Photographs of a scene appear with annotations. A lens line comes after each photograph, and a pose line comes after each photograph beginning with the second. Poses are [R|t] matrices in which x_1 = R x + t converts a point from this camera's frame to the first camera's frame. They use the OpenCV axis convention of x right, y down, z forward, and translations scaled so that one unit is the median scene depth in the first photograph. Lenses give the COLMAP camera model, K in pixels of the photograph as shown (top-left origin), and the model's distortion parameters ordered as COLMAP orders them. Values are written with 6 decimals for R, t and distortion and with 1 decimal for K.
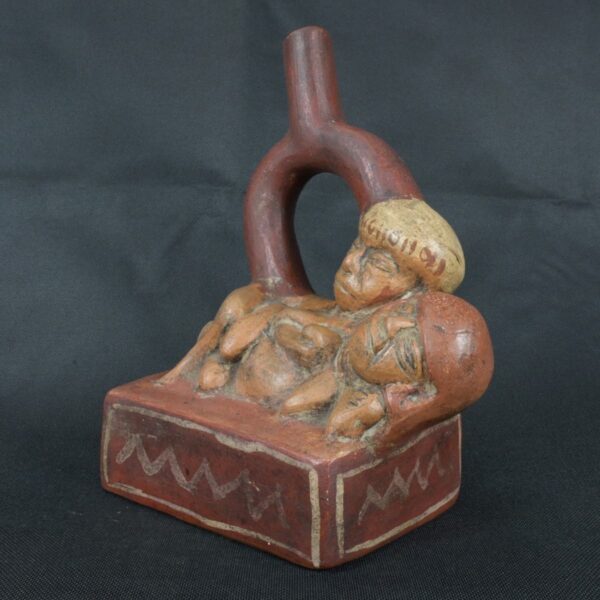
lens RADIAL K [[730.8, 0, 300.0], [0, 730.8, 300.0], [0, 0, 1]] dist [0.001343, -0.024141]
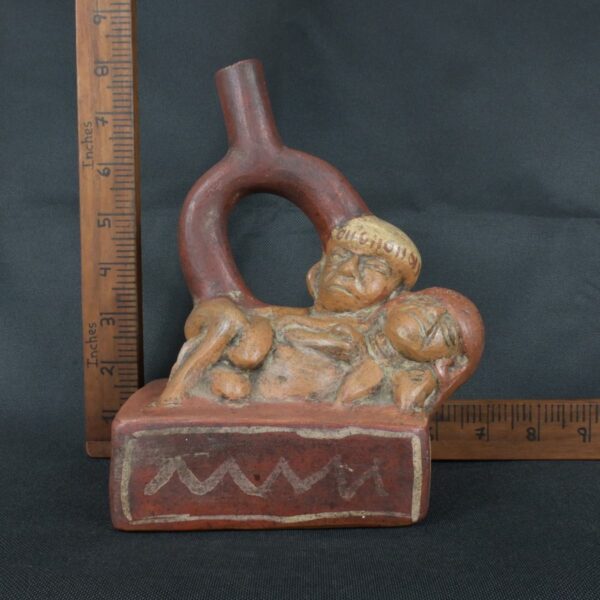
lens RADIAL K [[778.4, 0, 300.0], [0, 778.4, 300.0], [0, 0, 1]] dist [-0.006072, -0.021916]
pose [[0.766772, -0.049839, 0.639981, -0.799264], [0.094163, 0.994929, -0.035337, 0.034396], [-0.634975, 0.087358, 0.767577, 0.113220]]
